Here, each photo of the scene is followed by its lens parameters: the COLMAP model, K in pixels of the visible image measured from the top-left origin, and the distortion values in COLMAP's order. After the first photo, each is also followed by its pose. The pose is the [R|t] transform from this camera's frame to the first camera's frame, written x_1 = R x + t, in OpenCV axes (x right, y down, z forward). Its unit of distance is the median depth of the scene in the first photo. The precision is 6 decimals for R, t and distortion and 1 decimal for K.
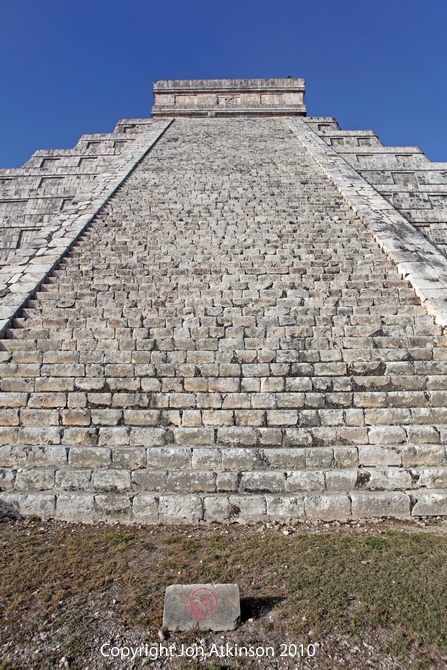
lens RADIAL K [[389.6, 0, 223.5], [0, 389.6, 335.0], [0, 0, 1]] dist [-0.042475, 0.001864]
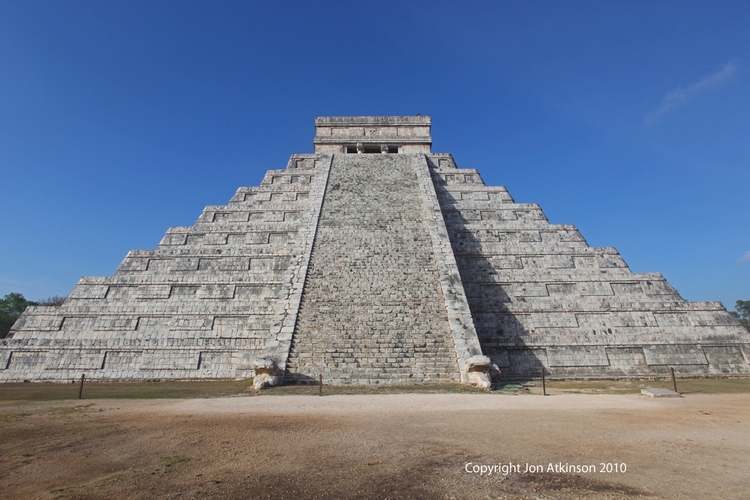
lens RADIAL K [[445.6, 0, 366.8], [0, 445.6, 268.8], [0, 0, 1]] dist [-0.047267, 0.001843]
pose [[0.999976, 0.002644, 0.006433, -0.041740], [-0.002264, 0.998295, -0.058325, -0.163877], [-0.006576, 0.058309, 0.998277, -1.338339]]
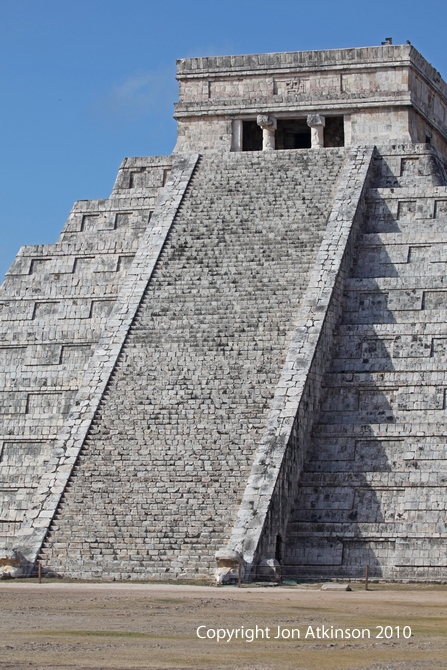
lens RADIAL K [[1962.7, 0, 223.5], [0, 1962.7, 335.0], [0, 0, 1]] dist [0.066150, -0.446974]
pose [[0.963150, -0.014534, -0.268573, 2.115464], [0.022852, 0.999350, 0.027872, -0.828008], [0.267994, -0.032982, 0.962856, -5.924269]]
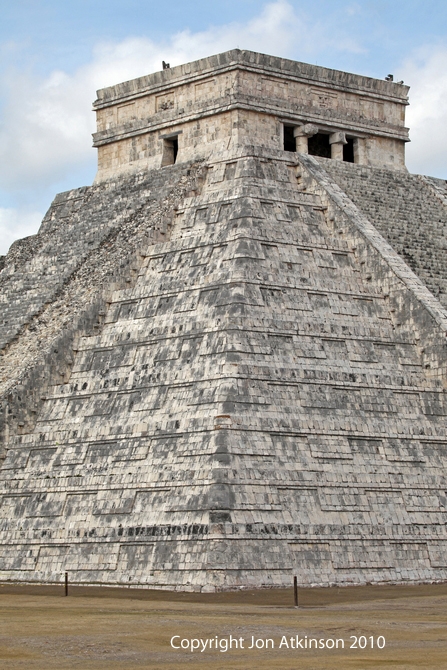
lens RADIAL K [[1962.7, 0, 223.5], [0, 1962.7, 335.0], [0, 0, 1]] dist [0.066150, -0.446974]
pose [[0.744142, 0.076060, 0.663677, -6.283633], [-0.089255, 0.995910, -0.014058, -0.446079], [-0.662031, -0.048775, 0.747887, -3.796027]]
